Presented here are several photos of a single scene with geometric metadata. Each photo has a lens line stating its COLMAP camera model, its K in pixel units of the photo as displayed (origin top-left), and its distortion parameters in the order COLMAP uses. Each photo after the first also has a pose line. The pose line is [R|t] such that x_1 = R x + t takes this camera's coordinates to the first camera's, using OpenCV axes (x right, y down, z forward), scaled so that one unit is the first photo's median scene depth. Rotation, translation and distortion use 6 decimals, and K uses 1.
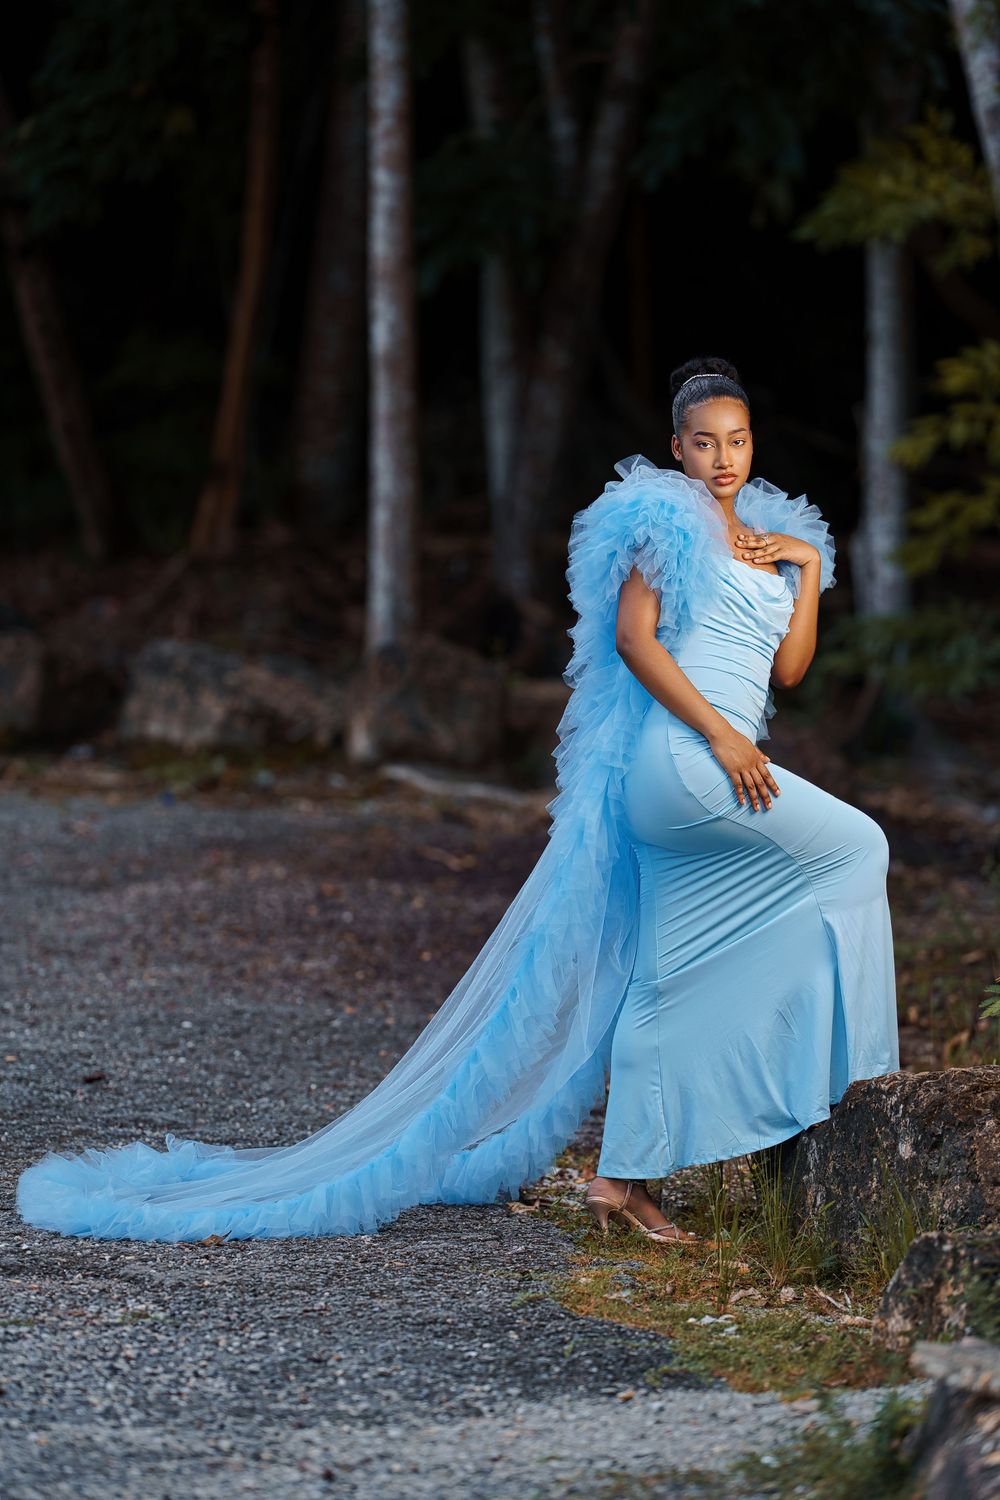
lens RADIAL K [[5958.7, 0, 421.0], [0, 5958.7, 750.1], [0, 0, 1]] dist [0.102053, -1.494326]
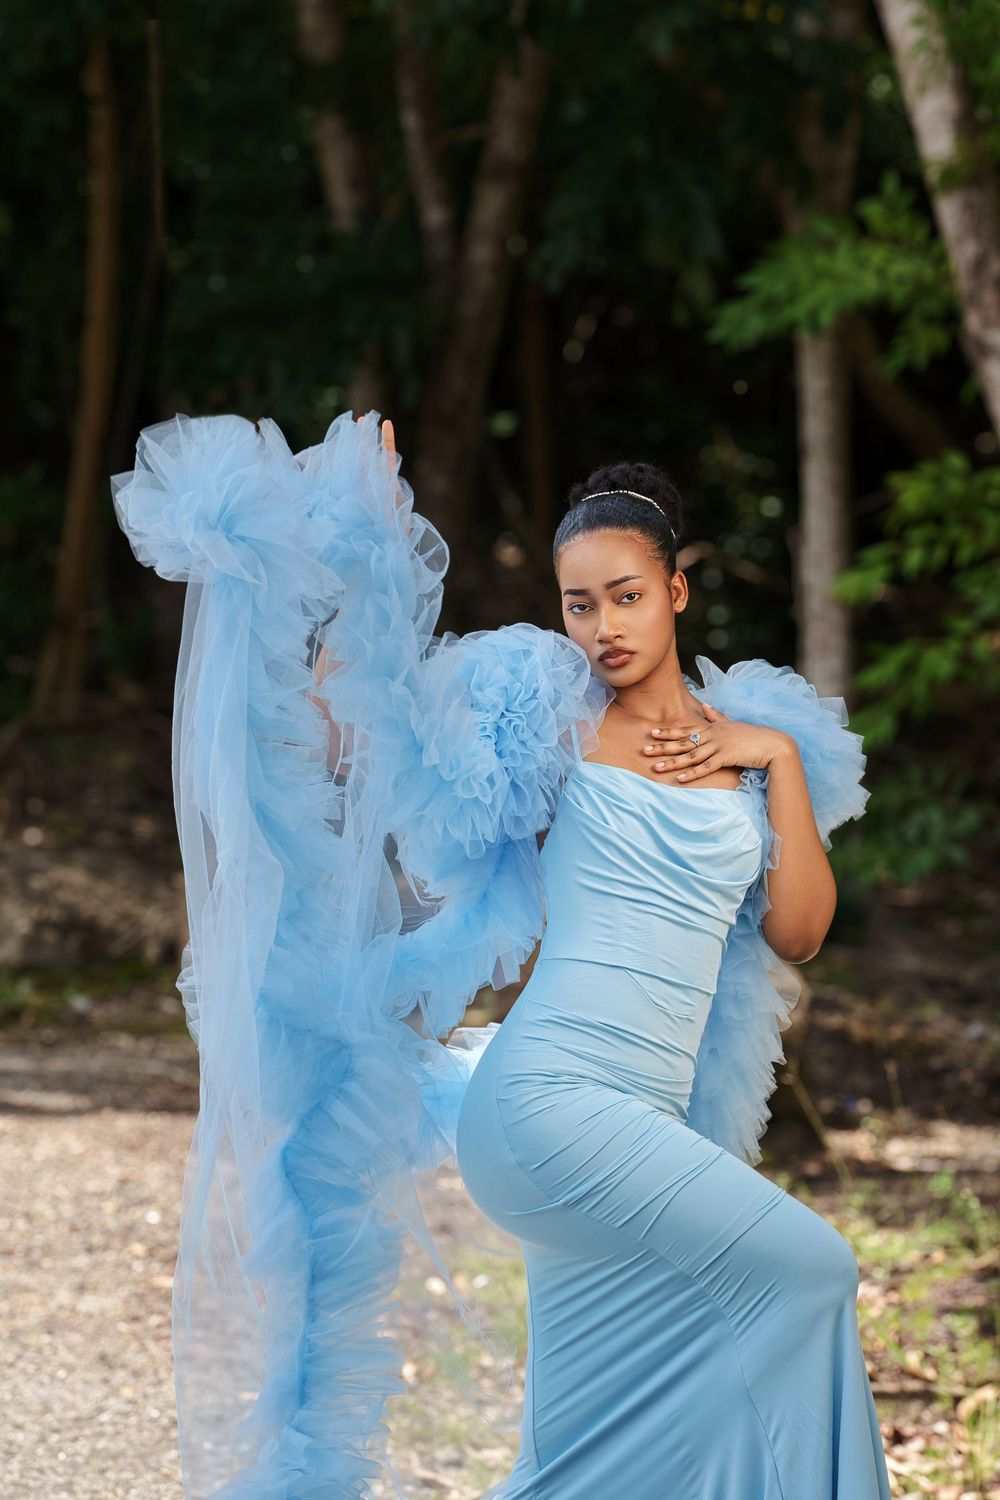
lens RADIAL K [[5782.4, 0, 466.1], [0, 5782.4, 754.2], [0, 0, 1]] dist [0.154931, -2.403157]
pose [[0.999483, -0.024202, 0.021152, 0.017397], [0.024654, 0.999467, -0.021383, -0.018589], [-0.020623, 0.021893, 0.999548, 0.344108]]
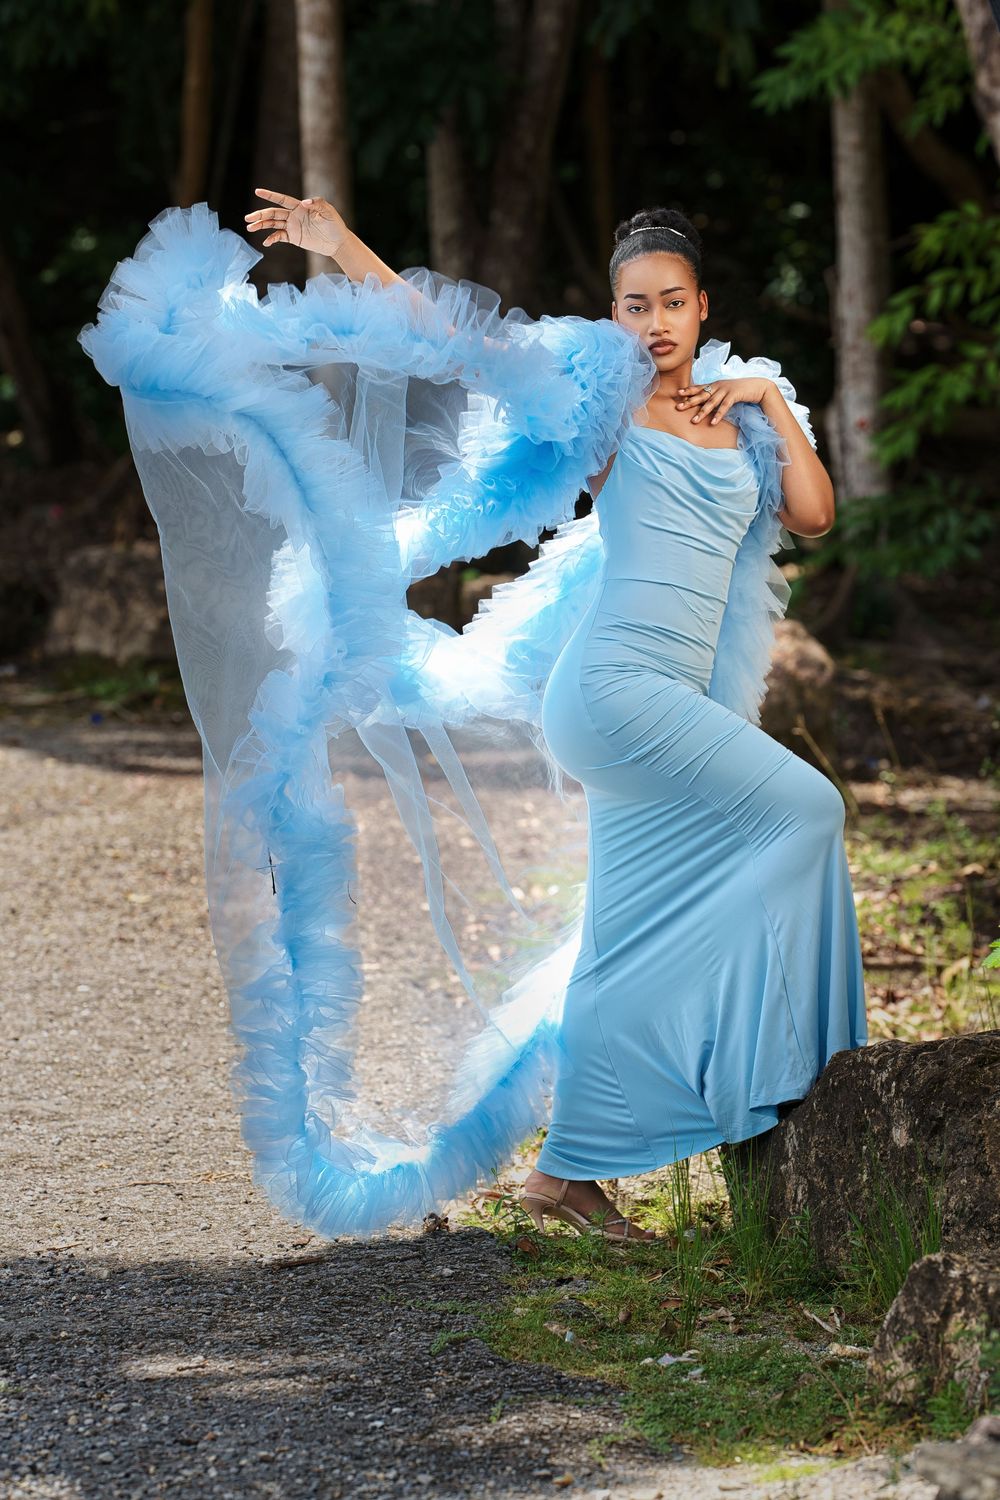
lens RADIAL K [[5782.4, 0, 466.1], [0, 5782.4, 754.2], [0, 0, 1]] dist [0.154931, -2.403157]
pose [[0.999304, -0.036712, 0.006588, 0.014102], [0.036568, 0.999114, 0.020812, -0.004684], [-0.007346, -0.020557, 0.999762, 0.157577]]
